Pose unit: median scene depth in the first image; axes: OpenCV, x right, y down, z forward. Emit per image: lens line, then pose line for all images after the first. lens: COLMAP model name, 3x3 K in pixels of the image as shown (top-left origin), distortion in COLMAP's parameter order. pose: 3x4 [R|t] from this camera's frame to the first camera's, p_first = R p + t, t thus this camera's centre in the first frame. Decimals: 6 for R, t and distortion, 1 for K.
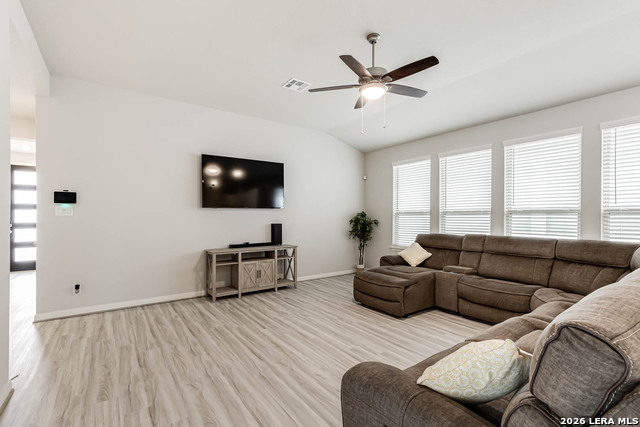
lens RADIAL K [[297.2, 0, 319.5], [0, 297.2, 218.8], [0, 0, 1]] dist [0.009320, 0.002279]
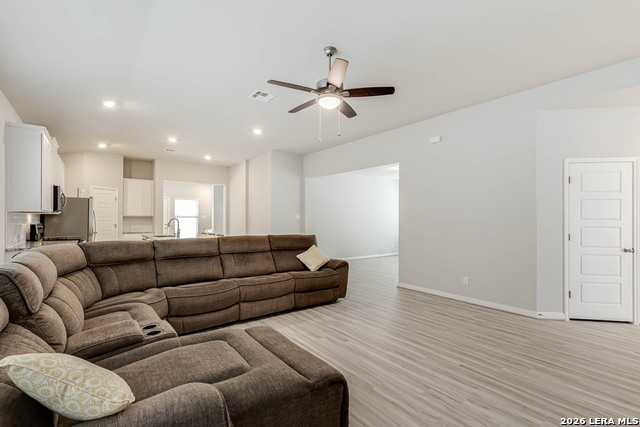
lens RADIAL K [[297.2, 0, 319.4], [0, 297.2, 215.5], [0, 0, 1]] dist [0.009320, 0.002279]
pose [[-0.999338, -0.010251, -0.034900, 0.192912], [-0.010072, 0.999935, -0.005314, -0.011581], [0.034952, -0.004958, -0.999377, 1.586407]]
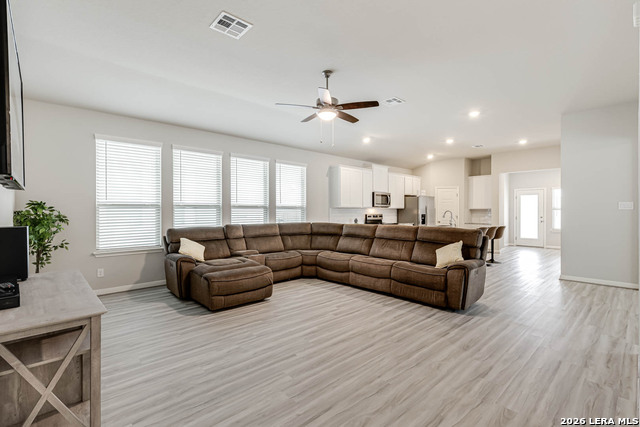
lens RADIAL K [[297.2, 0, 315.3], [0, 297.2, 213.1], [0, 0, 1]] dist [0.009320, 0.002279]
pose [[-0.117002, -0.008501, 0.993095, -0.853937], [0.007645, 0.999926, 0.009461, -0.003999], [-0.993102, 0.008699, -0.116929, 0.929448]]
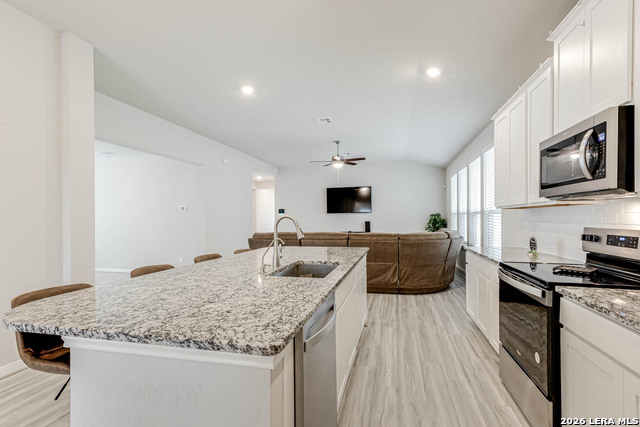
lens RADIAL K [[297.2, 0, 321.5], [0, 297.2, 213.7], [0, 0, 1]] dist [0.009320, 0.002279]
pose [[0.646064, -0.019316, -0.763039, 1.456928], [0.003602, 0.999746, -0.022258, 0.013174], [0.763275, 0.011632, 0.645969, -0.476912]]
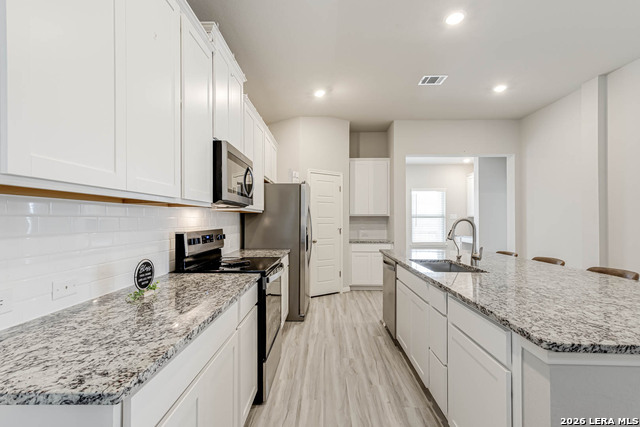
lens RADIAL K [[297.2, 0, 318.7], [0, 297.2, 222.0], [0, 0, 1]] dist [0.009320, 0.002279]
pose [[-0.798873, -0.012317, 0.601374, 0.829099], [-0.000444, 0.999802, 0.019887, -0.001360], [-0.601500, 0.015620, -0.798720, 0.555752]]
